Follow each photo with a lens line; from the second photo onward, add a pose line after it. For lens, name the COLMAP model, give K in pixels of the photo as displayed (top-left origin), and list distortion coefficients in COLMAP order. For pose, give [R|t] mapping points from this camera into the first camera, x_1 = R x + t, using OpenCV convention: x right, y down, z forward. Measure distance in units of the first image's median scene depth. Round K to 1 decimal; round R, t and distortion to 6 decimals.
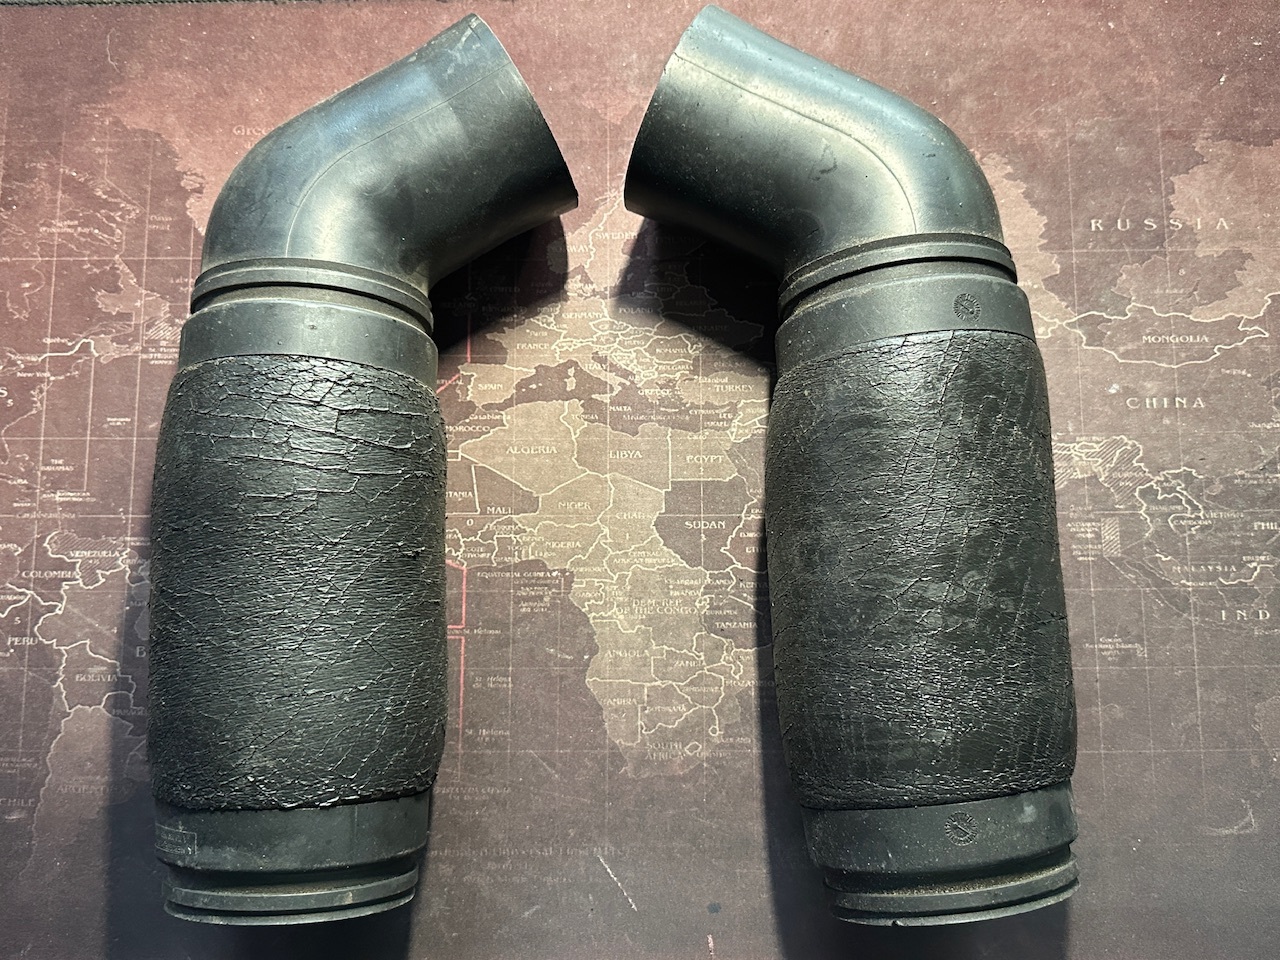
lens RADIAL K [[1221.0, 0, 640.0], [0, 1221.0, 480.0], [0, 0, 1]] dist [0.119116, -0.379871]
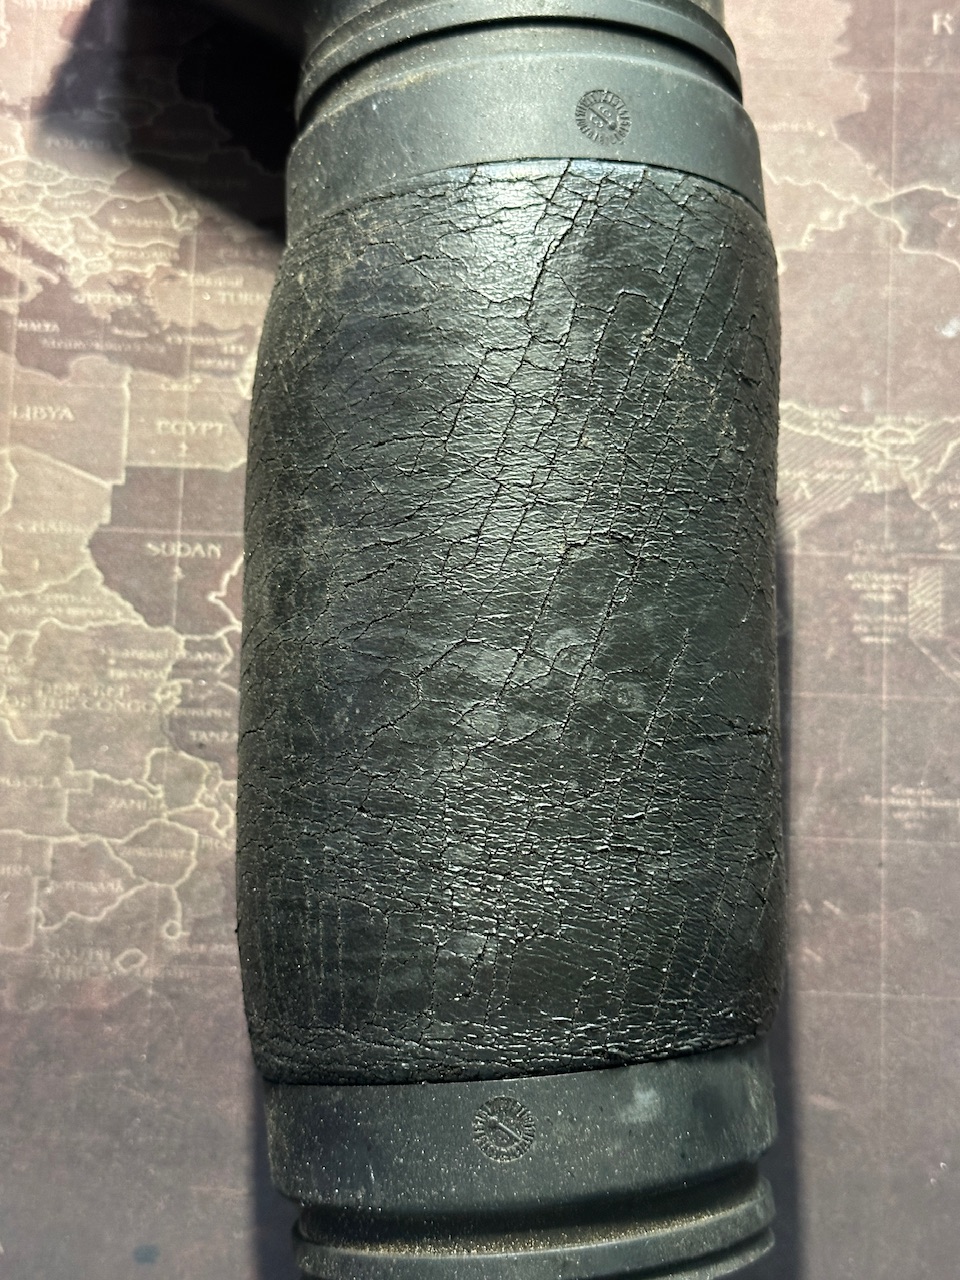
lens RADIAL K [[1868.1, 0, 480.0], [0, 1868.1, 640.0], [0, 0, 1]] dist [0.131137, -0.387322]
pose [[0.999039, 0.042372, 0.011196, 0.193001], [-0.042761, 0.998392, 0.037226, 0.043875], [-0.009601, -0.037669, 0.999244, 0.192484]]
